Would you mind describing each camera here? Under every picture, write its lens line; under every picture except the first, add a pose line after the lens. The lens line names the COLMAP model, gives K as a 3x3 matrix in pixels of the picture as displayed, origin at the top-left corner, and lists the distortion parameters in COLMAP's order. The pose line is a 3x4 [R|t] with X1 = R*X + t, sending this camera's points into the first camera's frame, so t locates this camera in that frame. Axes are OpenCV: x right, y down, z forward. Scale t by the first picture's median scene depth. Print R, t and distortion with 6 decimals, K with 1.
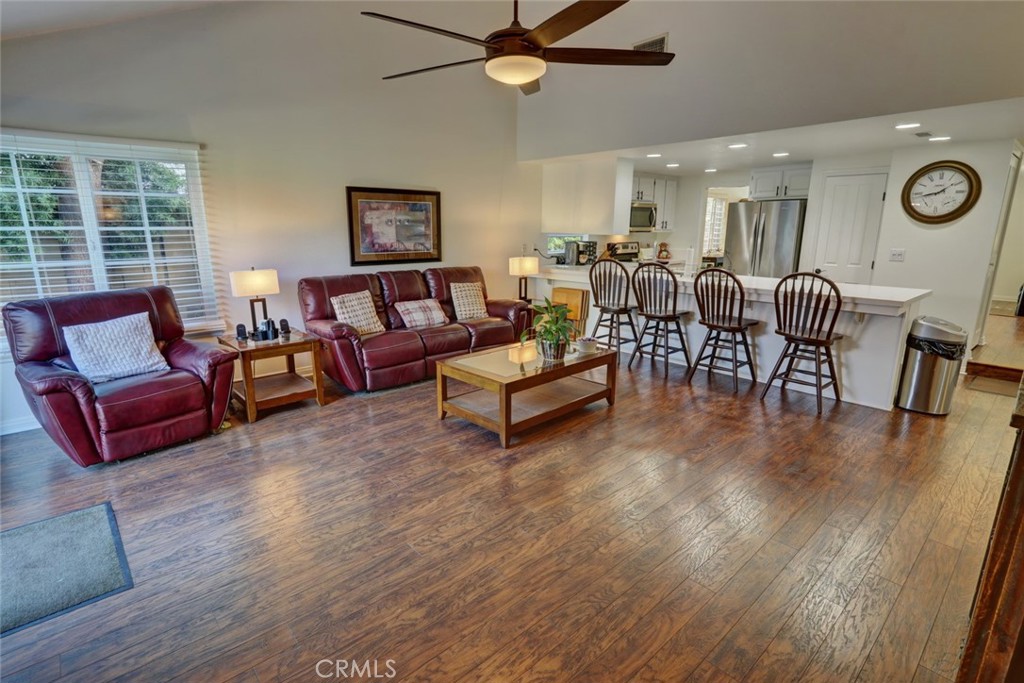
lens RADIAL K [[508.0, 0, 504.9], [0, 508.0, 343.2], [0, 0, 1]] dist [-0.004016, -0.000630]
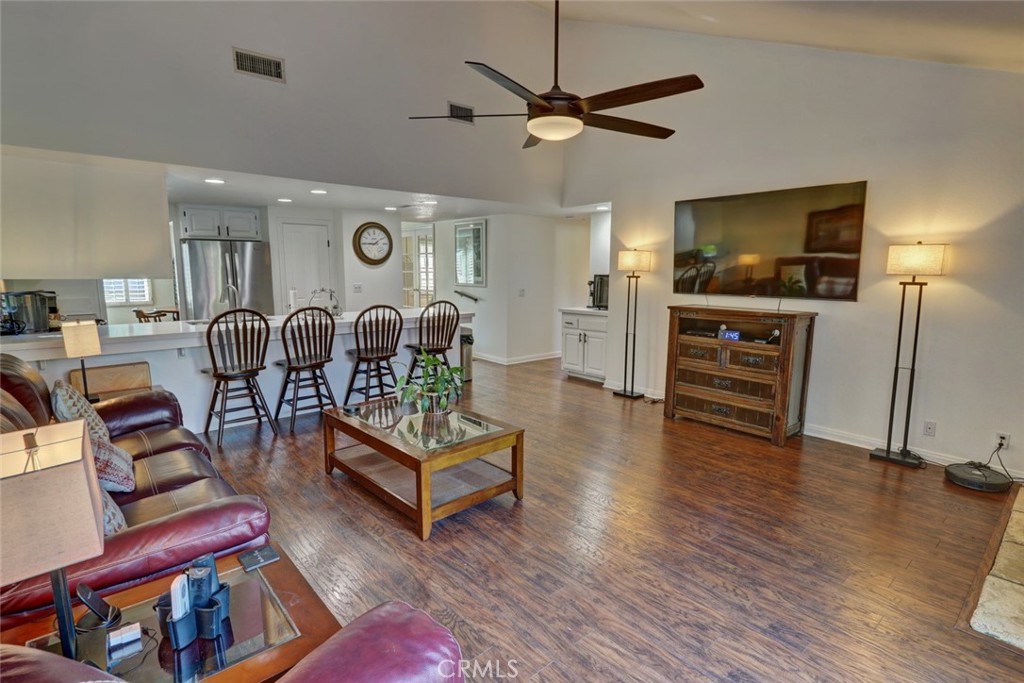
lens RADIAL K [[508.0, 0, 508.8], [0, 508.0, 341.0], [0, 0, 1]] dist [-0.004016, -0.000630]
pose [[0.008465, -0.146918, 0.989112, -0.754654], [0.219722, 0.965247, 0.141493, -0.184136], [-0.975526, 0.216132, 0.040452, 0.768977]]
